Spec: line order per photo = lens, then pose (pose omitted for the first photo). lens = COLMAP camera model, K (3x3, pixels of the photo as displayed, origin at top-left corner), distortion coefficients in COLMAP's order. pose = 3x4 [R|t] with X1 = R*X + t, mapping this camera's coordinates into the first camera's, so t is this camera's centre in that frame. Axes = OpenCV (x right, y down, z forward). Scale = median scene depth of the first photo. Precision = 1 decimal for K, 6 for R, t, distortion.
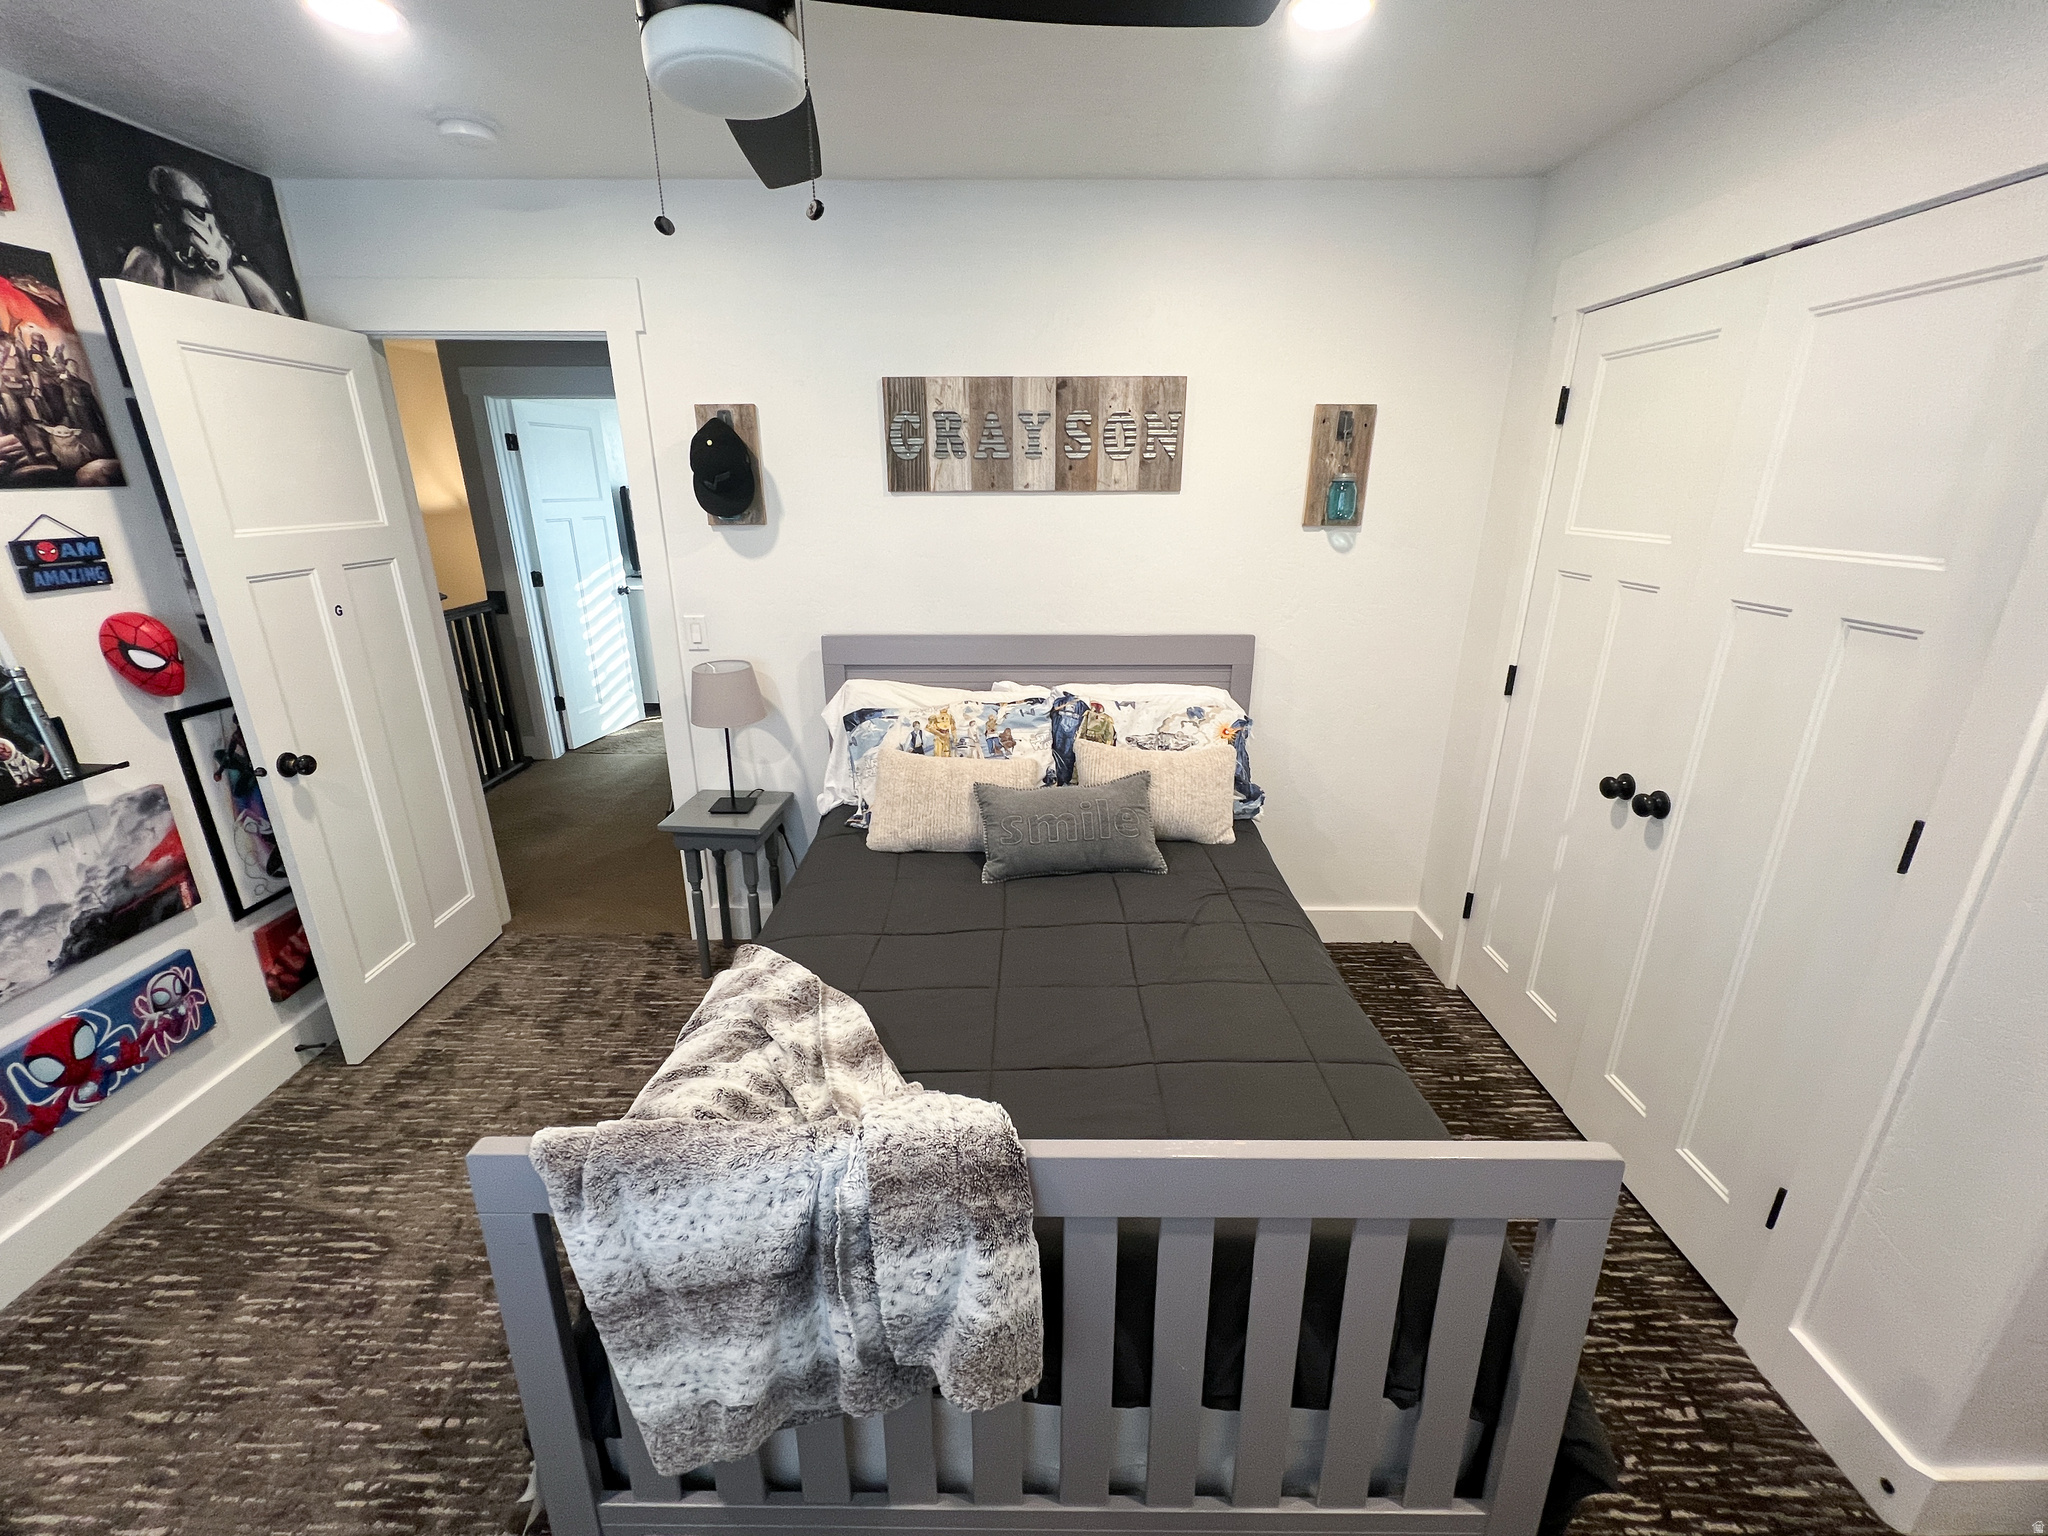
lens RADIAL K [[823.4, 0, 1029.8], [0, 823.4, 763.7], [0, 0, 1]] dist [0.001317, -0.000033]
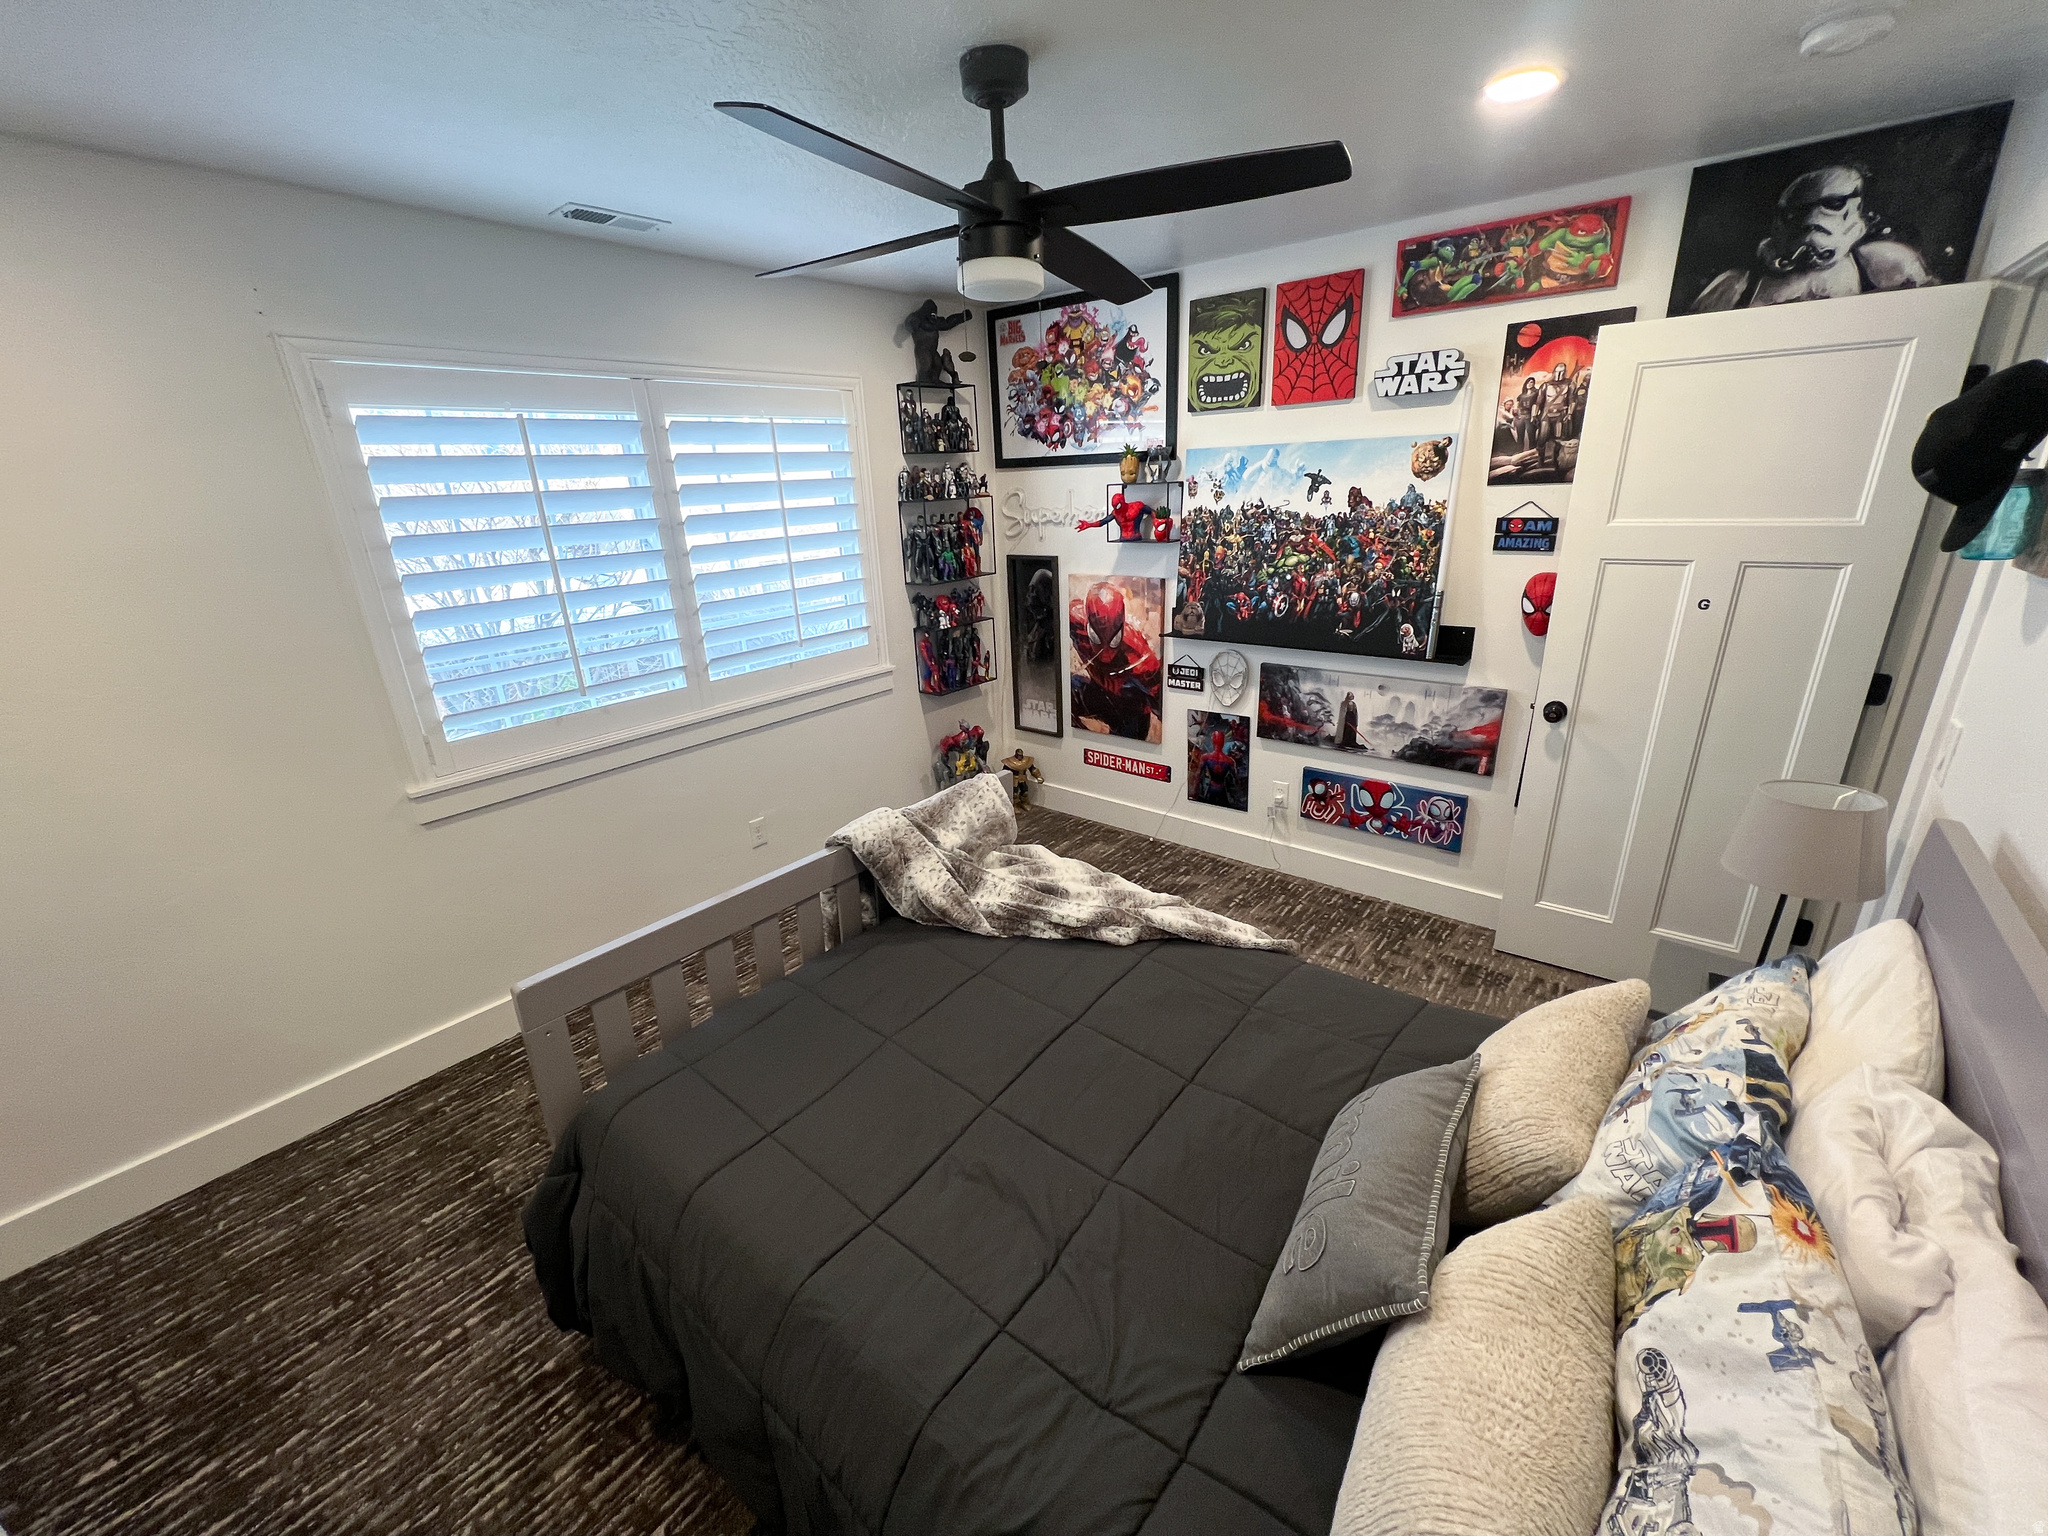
lens RADIAL K [[823.4, 0, 1031.1], [0, 823.4, 767.0], [0, 0, 1]] dist [0.001317, -0.000033]
pose [[-0.619040, 0.282362, -0.732845, 0.551360], [-0.222846, 0.831627, 0.508662, -0.415911], [0.753080, 0.478193, -0.451887, 1.106795]]
